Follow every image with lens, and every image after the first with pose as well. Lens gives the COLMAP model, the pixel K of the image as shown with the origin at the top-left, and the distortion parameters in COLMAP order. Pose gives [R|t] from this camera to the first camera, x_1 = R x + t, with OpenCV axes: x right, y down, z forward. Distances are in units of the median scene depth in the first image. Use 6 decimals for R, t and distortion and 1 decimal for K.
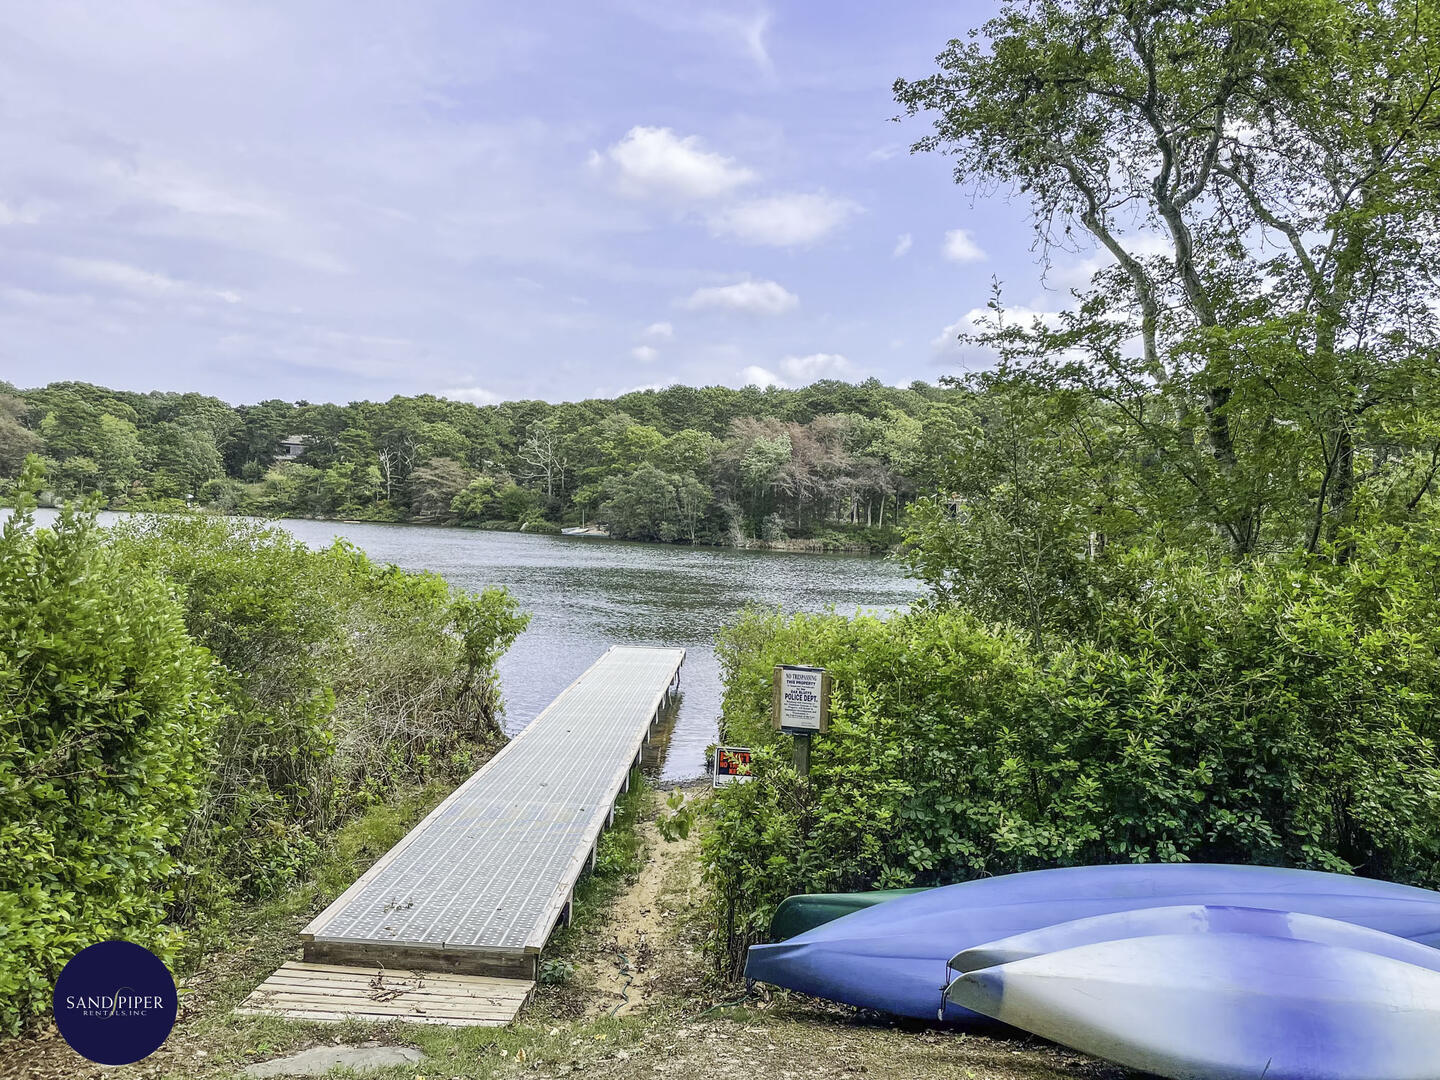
lens RADIAL K [[1255.2, 0, 720.0], [0, 1255.2, 540.0], [0, 0, 1]] dist [0.000408, -0.174670]
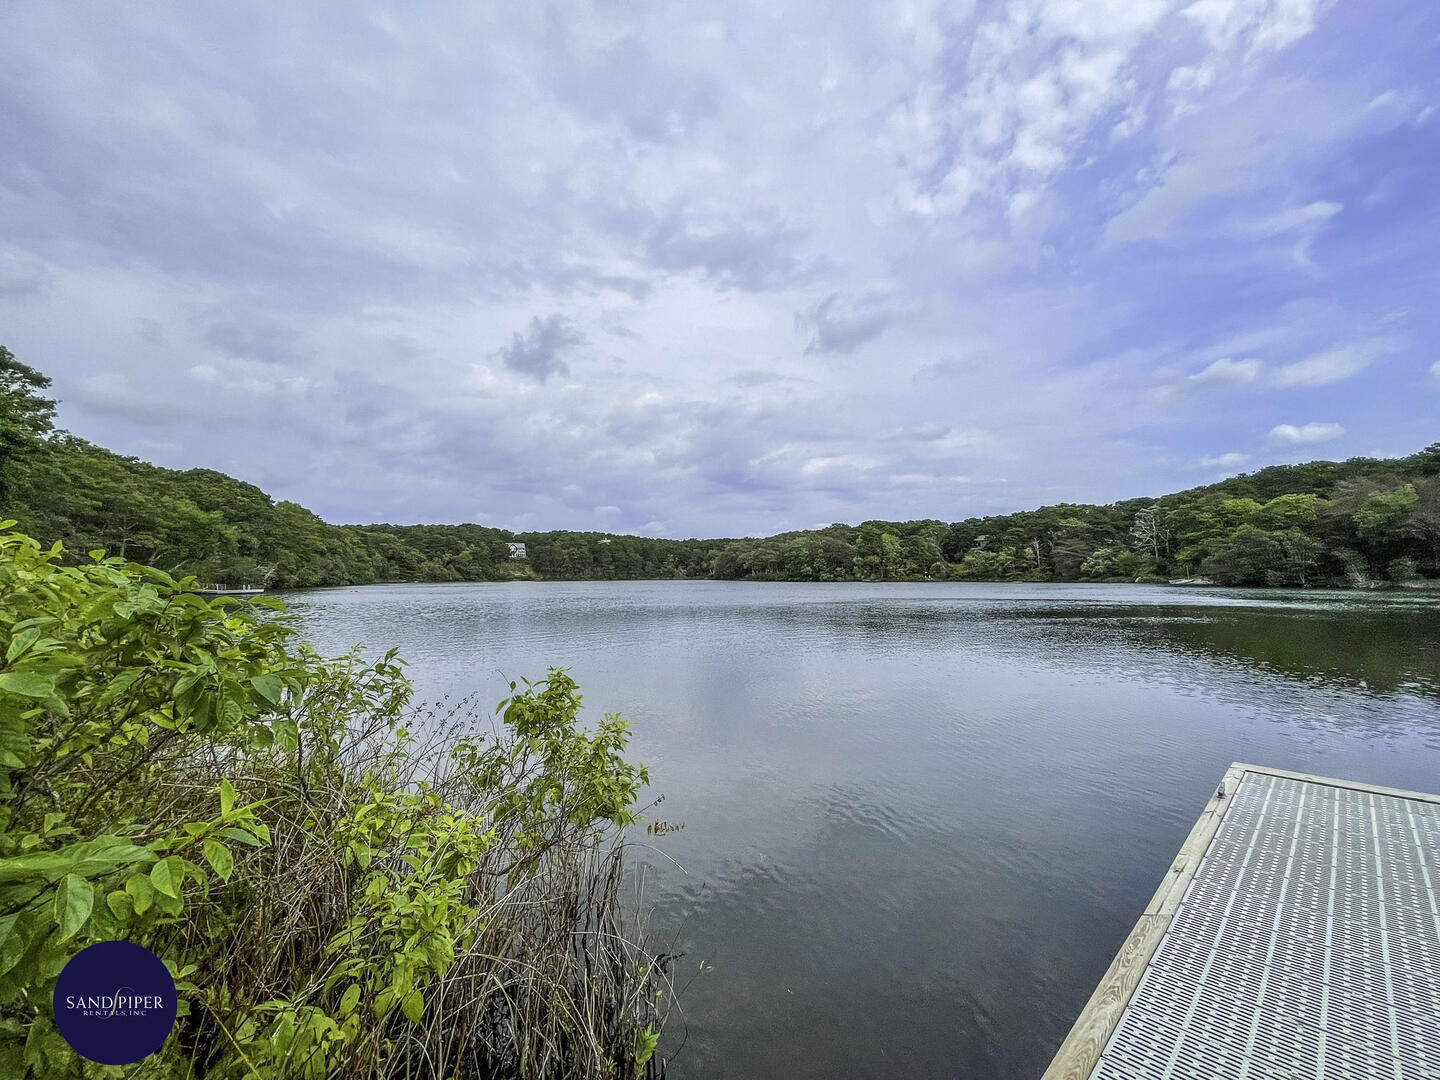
lens RADIAL K [[603.6, 0, 715.0], [0, 603.6, 547.9], [0, 0, 1]] dist [0.000180, 0.000615]
pose [[0.713684, -0.076957, -0.696228, -0.012890], [0.019823, 0.995767, -0.089746, 0.004758], [0.700187, 0.050250, 0.712189, 0.132132]]
